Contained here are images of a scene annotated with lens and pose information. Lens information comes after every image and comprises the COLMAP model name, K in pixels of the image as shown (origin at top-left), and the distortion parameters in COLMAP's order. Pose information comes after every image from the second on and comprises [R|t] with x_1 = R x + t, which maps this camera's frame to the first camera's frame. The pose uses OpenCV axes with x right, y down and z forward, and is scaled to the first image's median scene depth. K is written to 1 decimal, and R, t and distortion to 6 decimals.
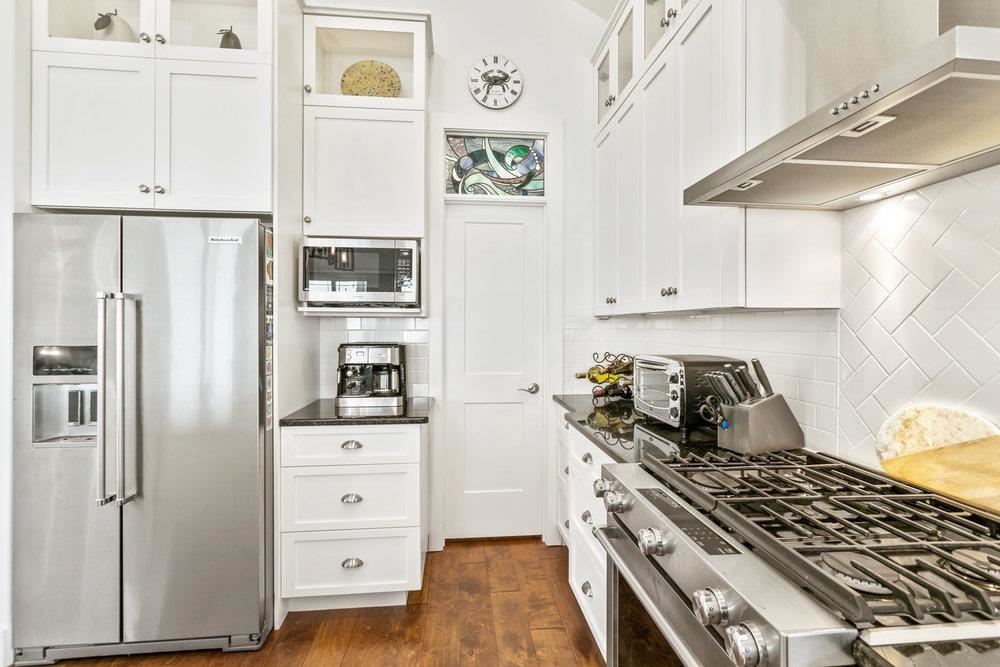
lens RADIAL K [[480.5, 0, 502.7], [0, 480.5, 329.5], [0, 0, 1]] dist [-0.000669, -0.000112]
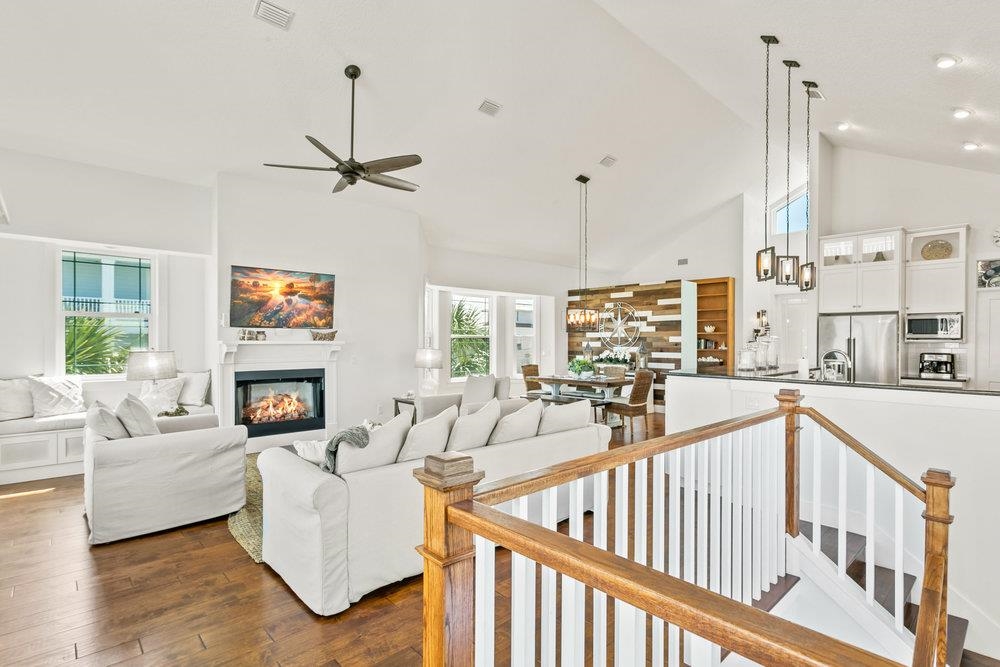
lens RADIAL K [[480.5, 0, 501.6], [0, 480.5, 340.4], [0, 0, 1]] dist [-0.000669, -0.000112]
pose [[0.604139, 0.003995, -0.796869, 0.376880], [-0.006555, 0.999979, 0.000043, -0.025293], [0.796852, 0.005198, 0.604152, -2.456714]]
